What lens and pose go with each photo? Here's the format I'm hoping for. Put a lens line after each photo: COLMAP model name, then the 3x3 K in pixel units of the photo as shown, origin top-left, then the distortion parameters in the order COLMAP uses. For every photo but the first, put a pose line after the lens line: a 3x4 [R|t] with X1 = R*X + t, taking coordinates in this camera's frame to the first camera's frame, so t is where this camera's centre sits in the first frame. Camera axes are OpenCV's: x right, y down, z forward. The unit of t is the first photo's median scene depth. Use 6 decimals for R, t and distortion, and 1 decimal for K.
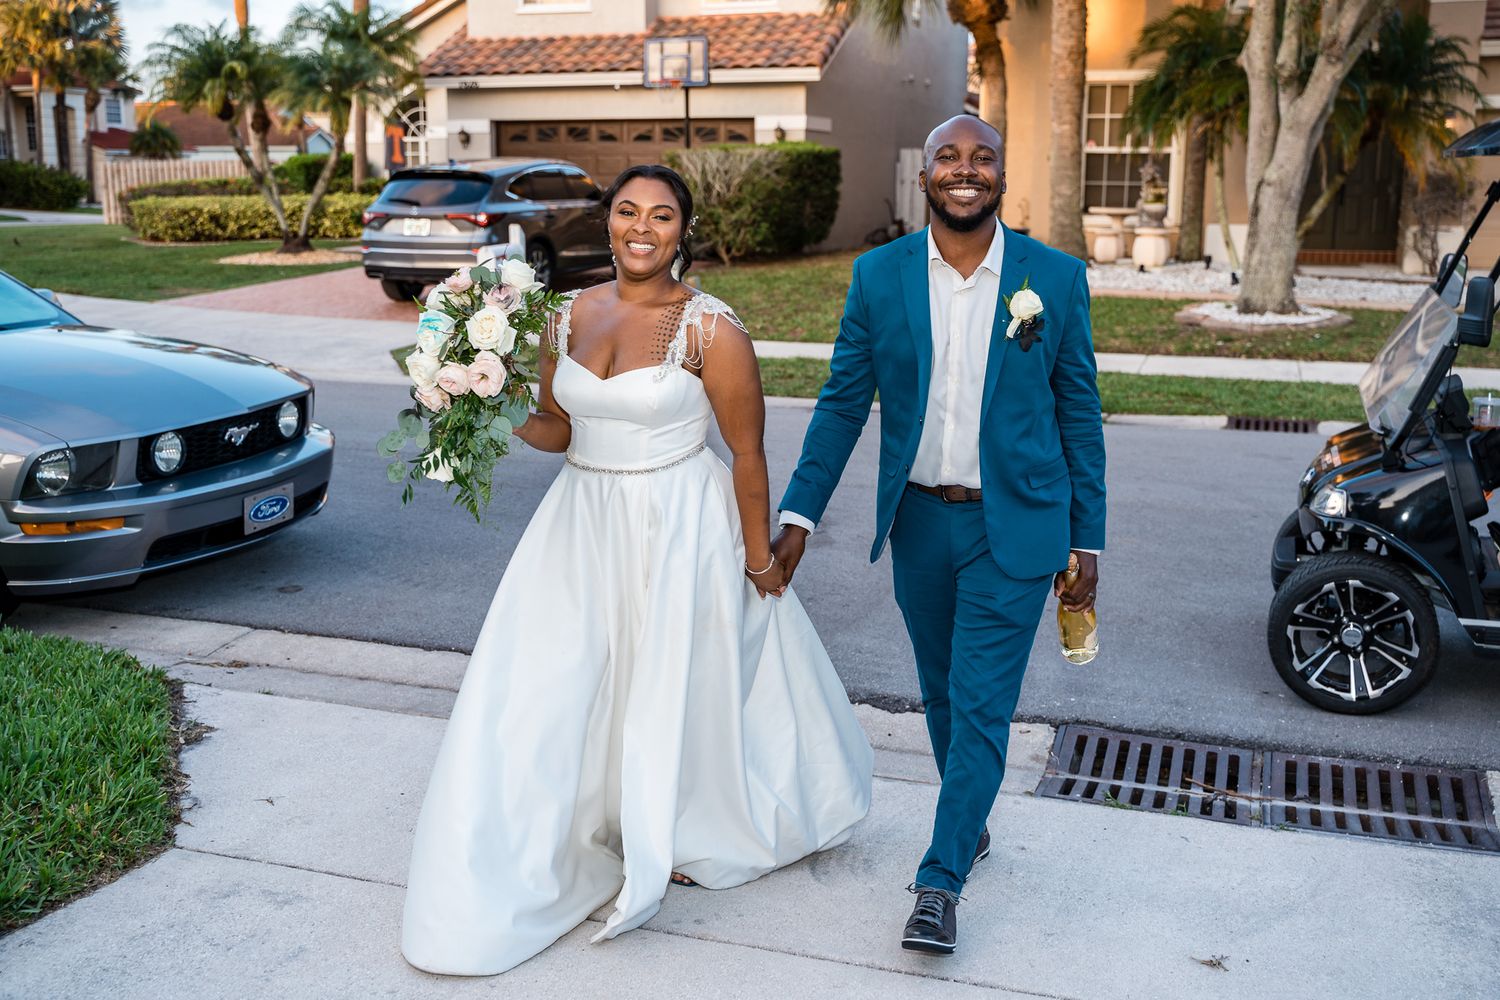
lens RADIAL K [[1729.5, 0, 755.3], [0, 1729.5, 503.8], [0, 0, 1]] dist [-0.005168, 0.000000]
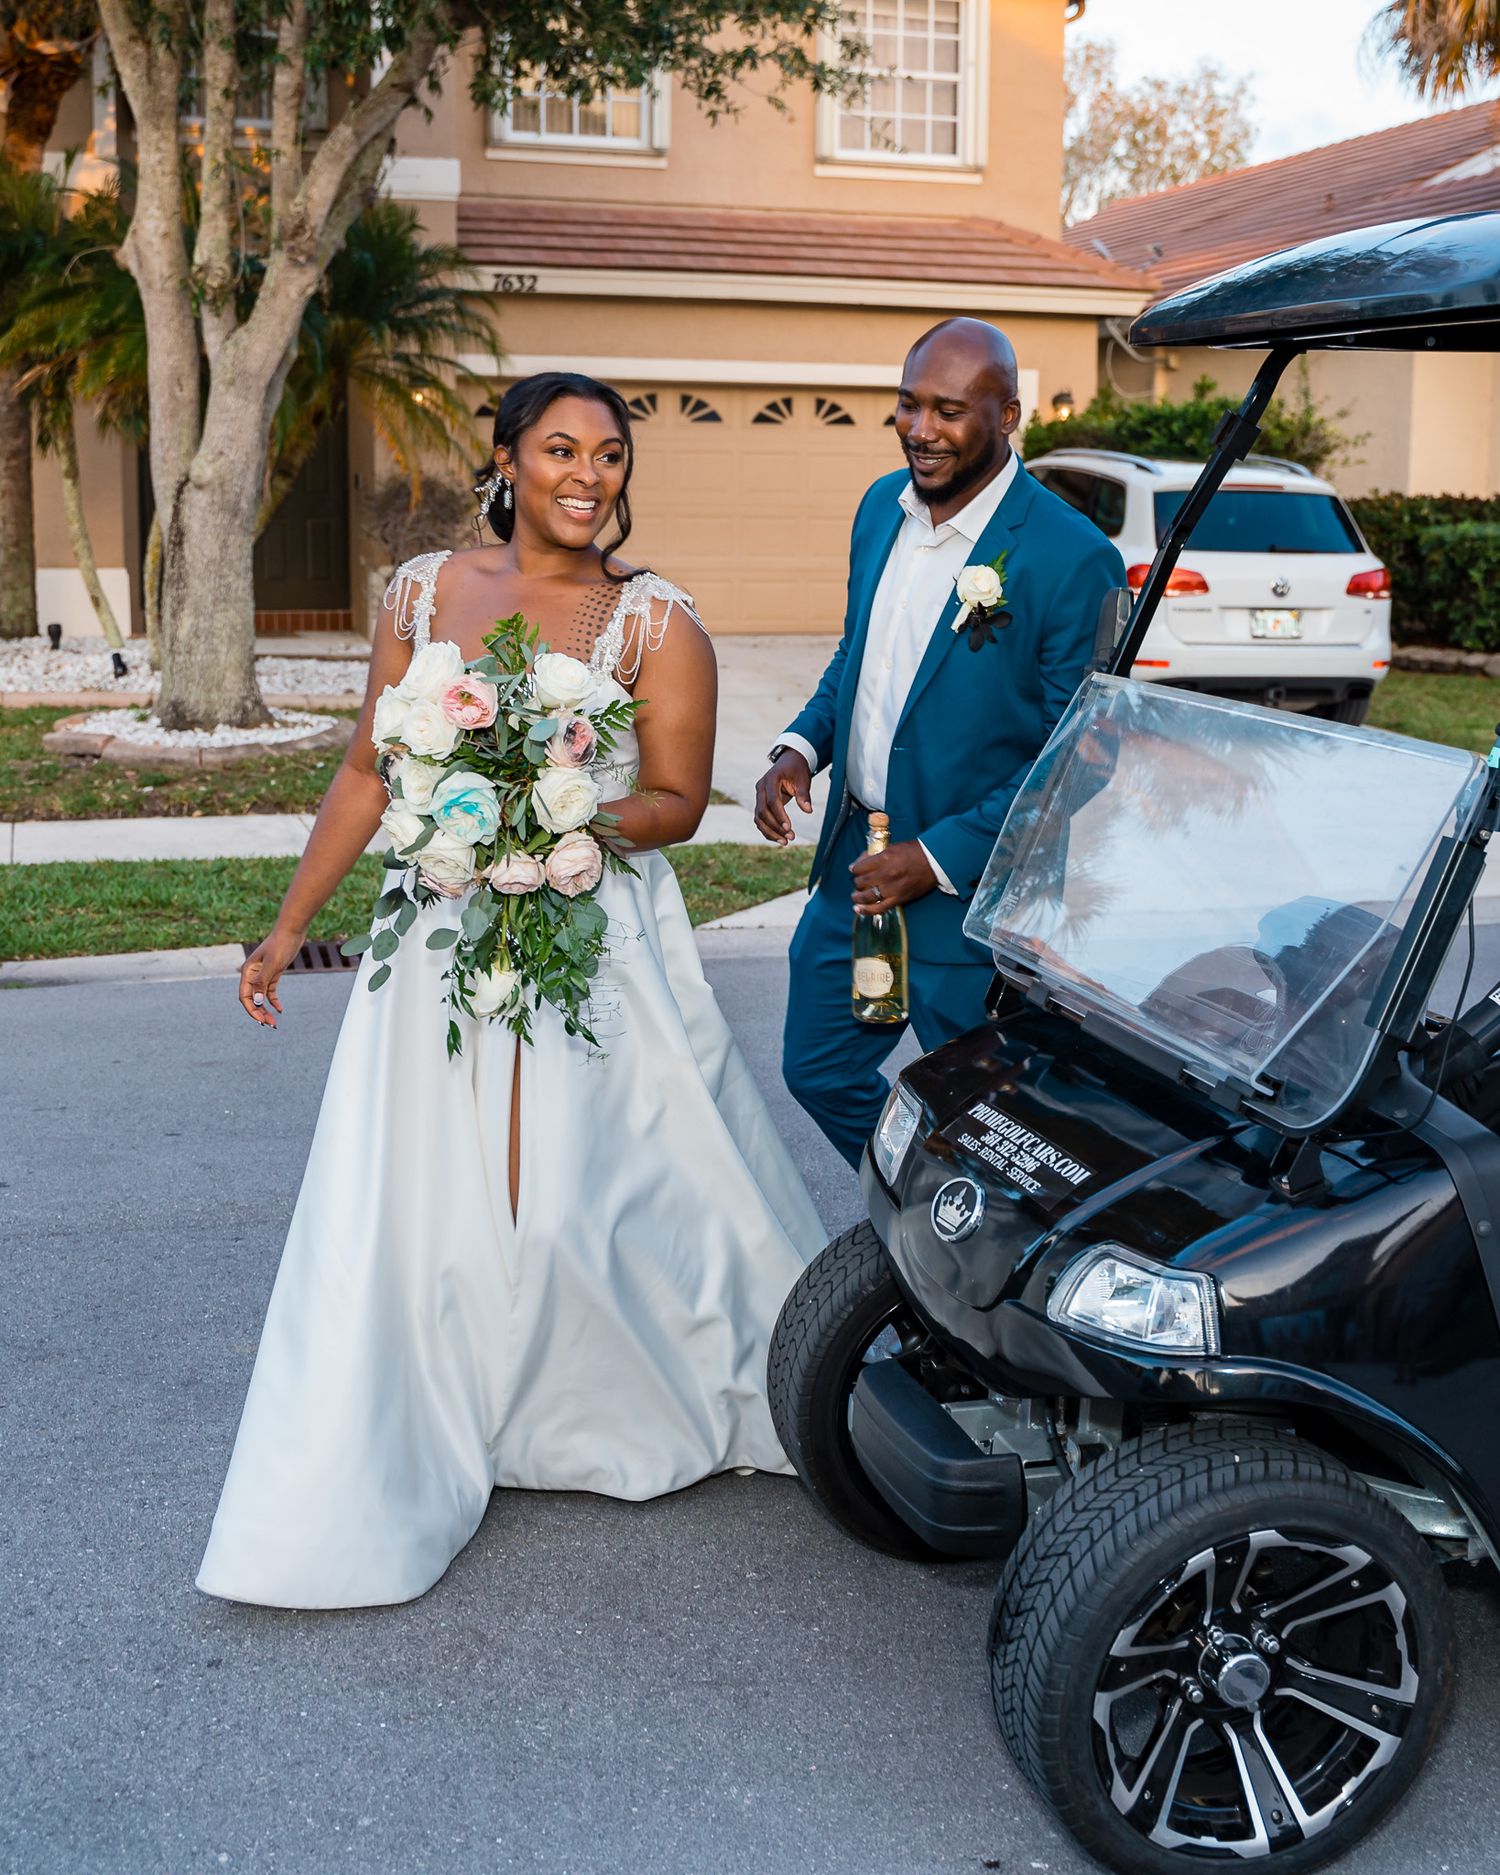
lens RADIAL K [[2427.5, 0, 763.5], [0, 2427.5, 922.0], [0, 0, 1]] dist [-0.089161, 0.000000]
pose [[0.814855, -0.092574, 0.572226, 0.001189], [0.104640, 0.994439, 0.011870, -0.042357], [-0.570143, 0.050206, 0.820010, 0.301162]]
